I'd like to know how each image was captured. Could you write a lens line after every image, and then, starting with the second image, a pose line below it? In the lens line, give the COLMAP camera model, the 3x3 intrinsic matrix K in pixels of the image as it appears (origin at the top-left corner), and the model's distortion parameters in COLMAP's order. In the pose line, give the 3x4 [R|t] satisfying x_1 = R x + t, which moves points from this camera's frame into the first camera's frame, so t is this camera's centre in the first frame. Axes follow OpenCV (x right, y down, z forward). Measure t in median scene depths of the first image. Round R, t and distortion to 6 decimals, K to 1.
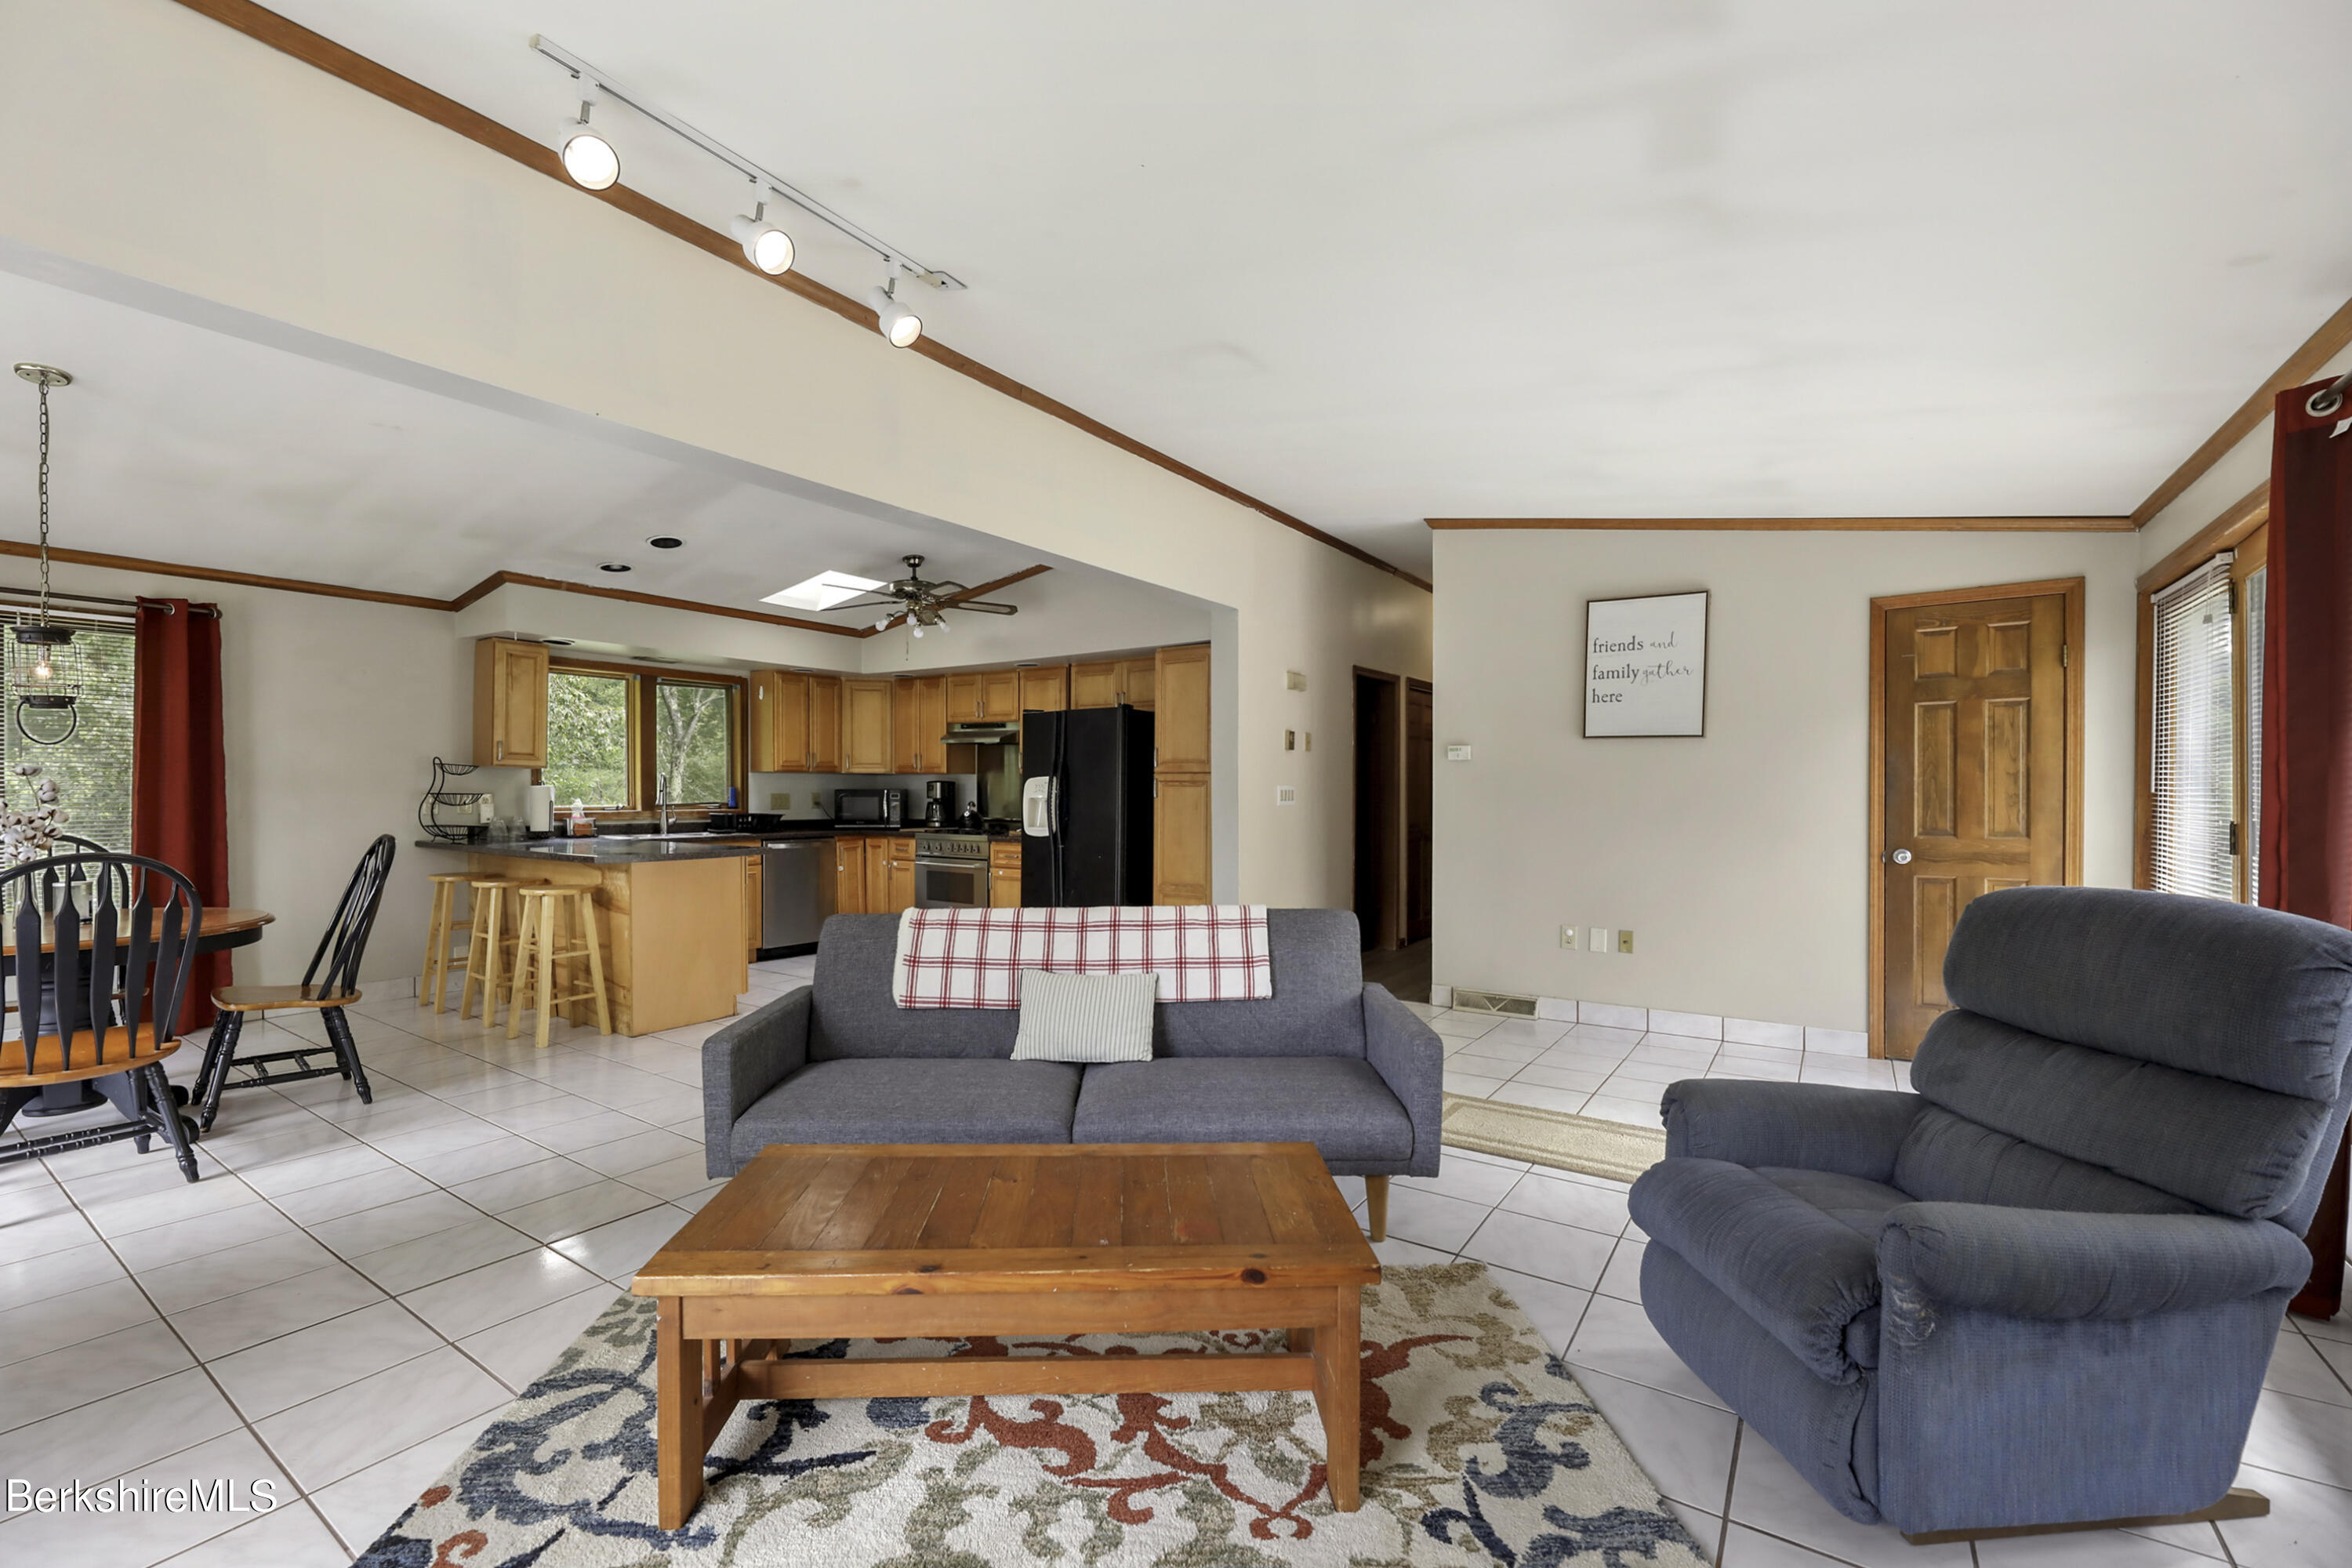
lens RADIAL K [[973.5, 0, 1175.9], [0, 973.5, 799.4], [0, 0, 1]] dist [-0.000074, -0.001141]
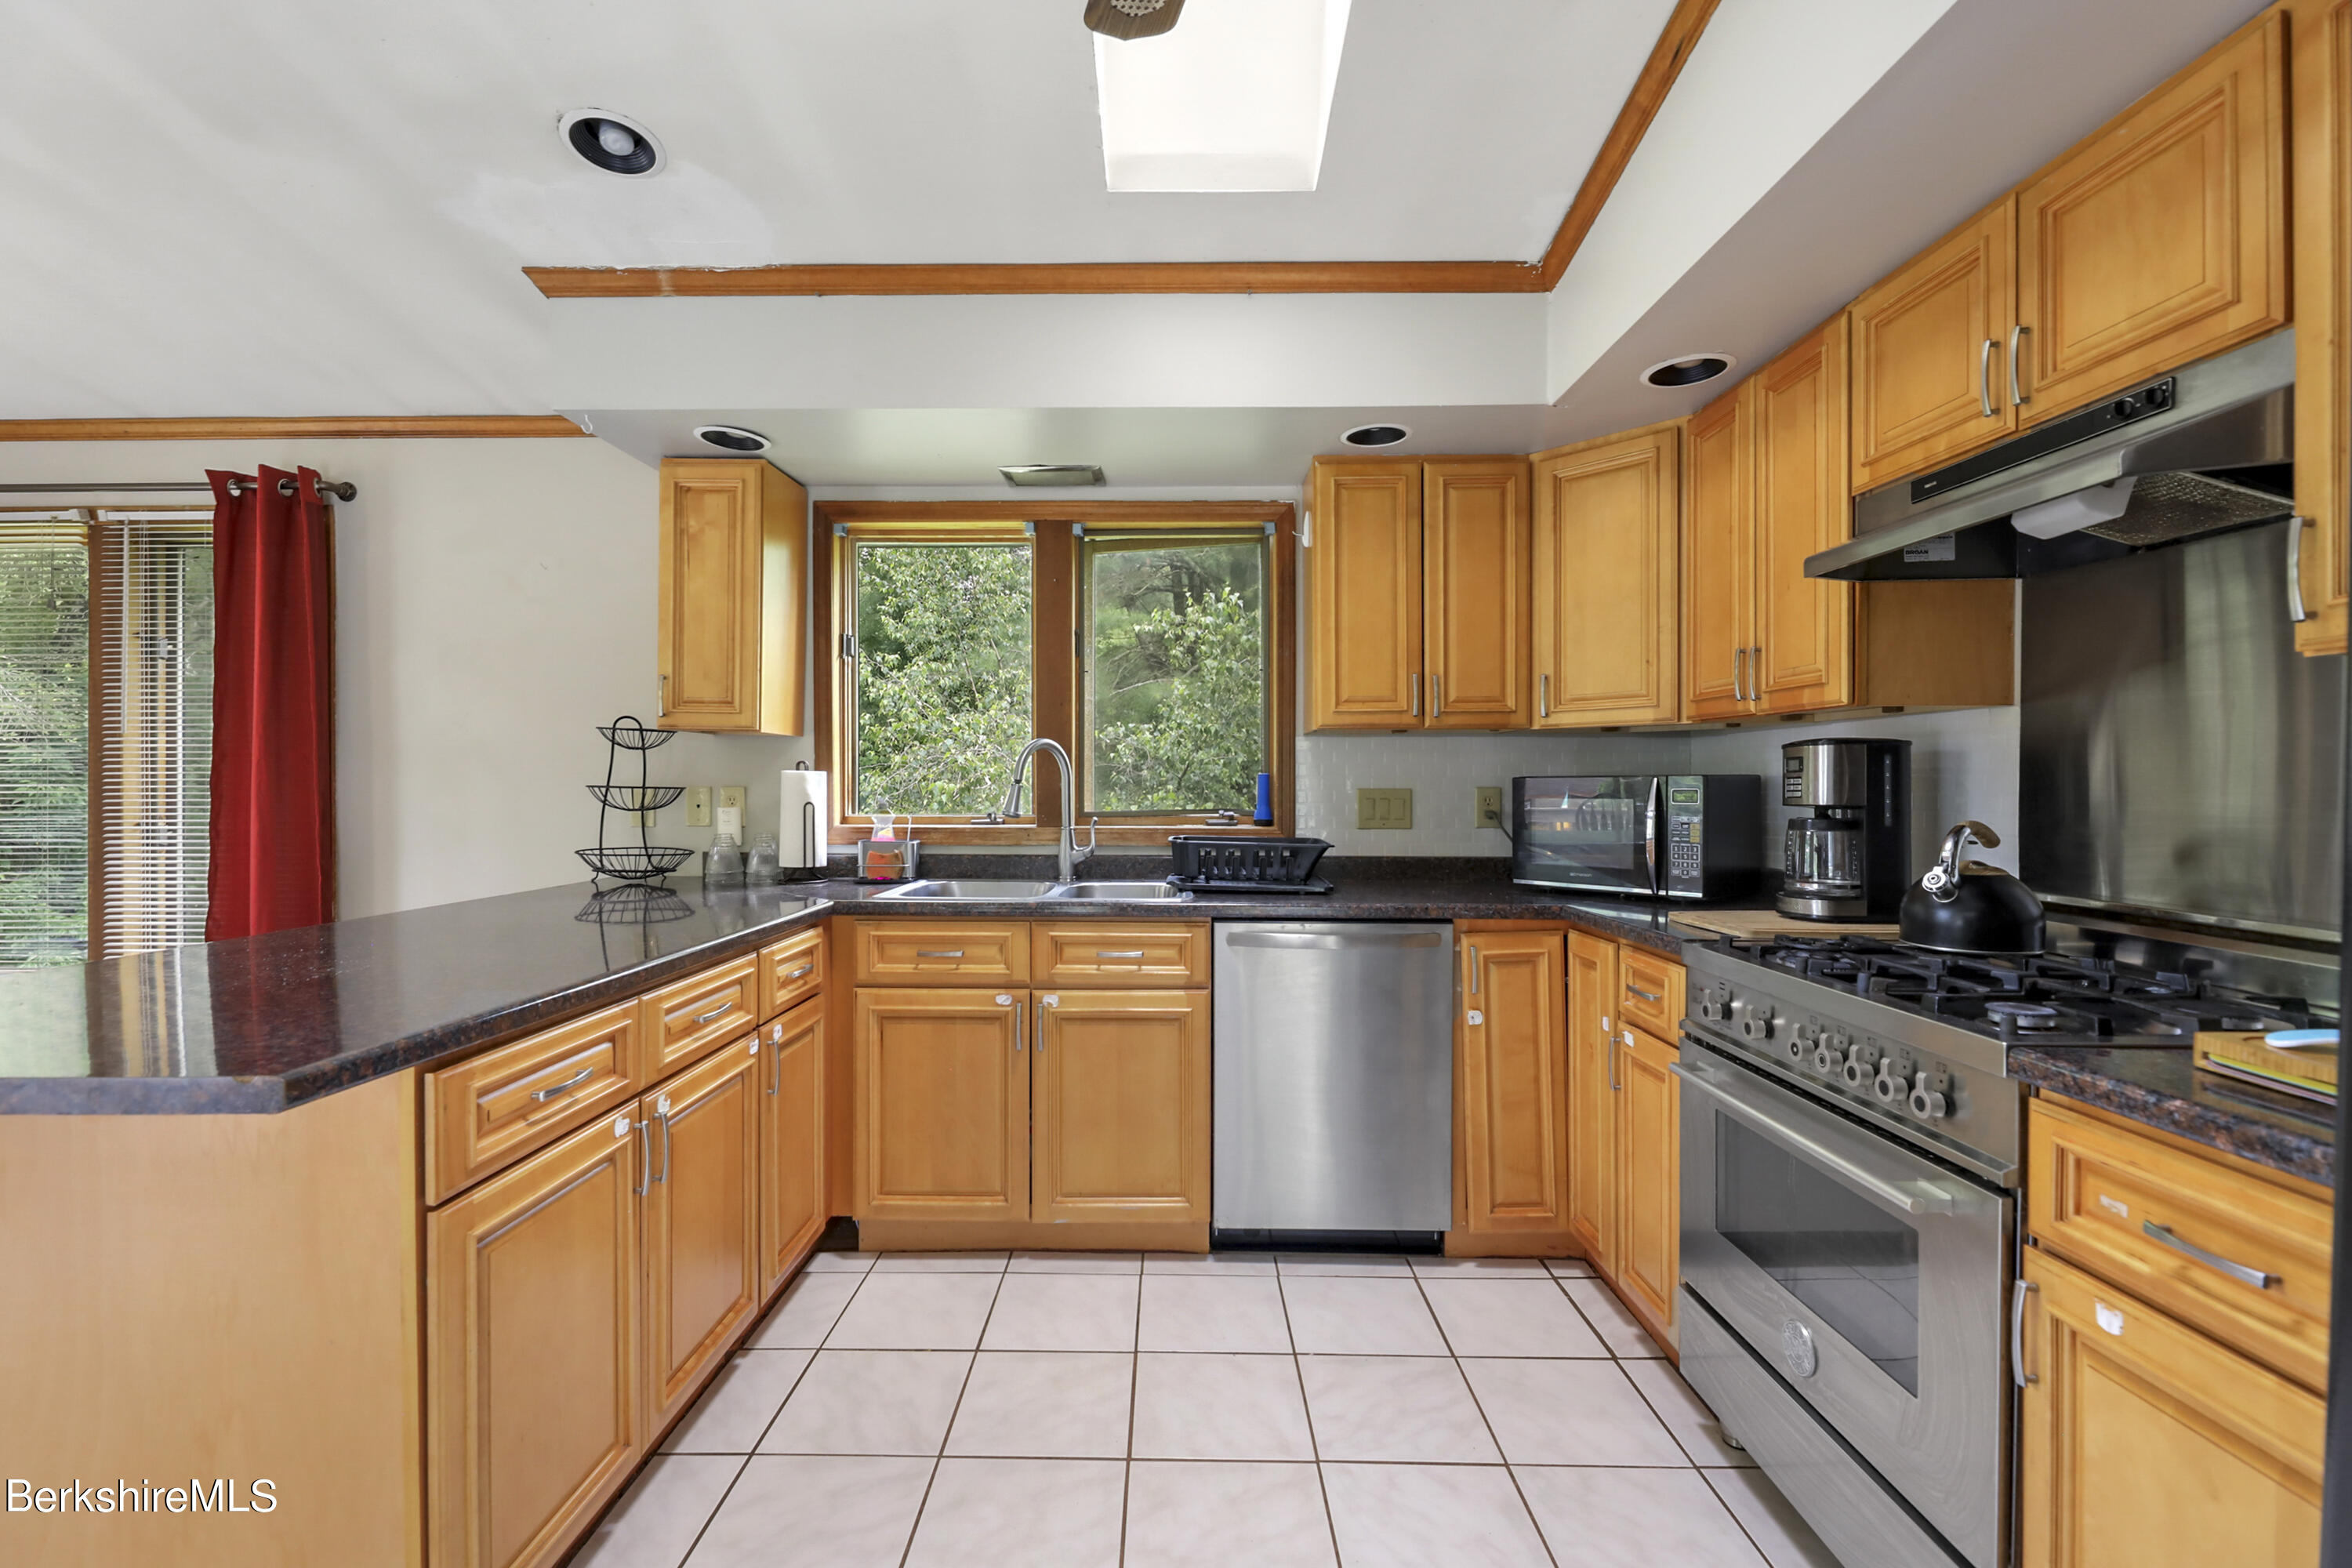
lens RADIAL K [[998.2, 0, 1175.3], [0, 998.2, 791.9], [0, 0, 1]] dist [-0.000391, -0.000030]
pose [[0.549654, 0.003507, -0.835385, -0.150676], [-0.005579, 0.999984, 0.000527, -0.005423], [0.835374, 0.004371, 0.549665, 0.913301]]
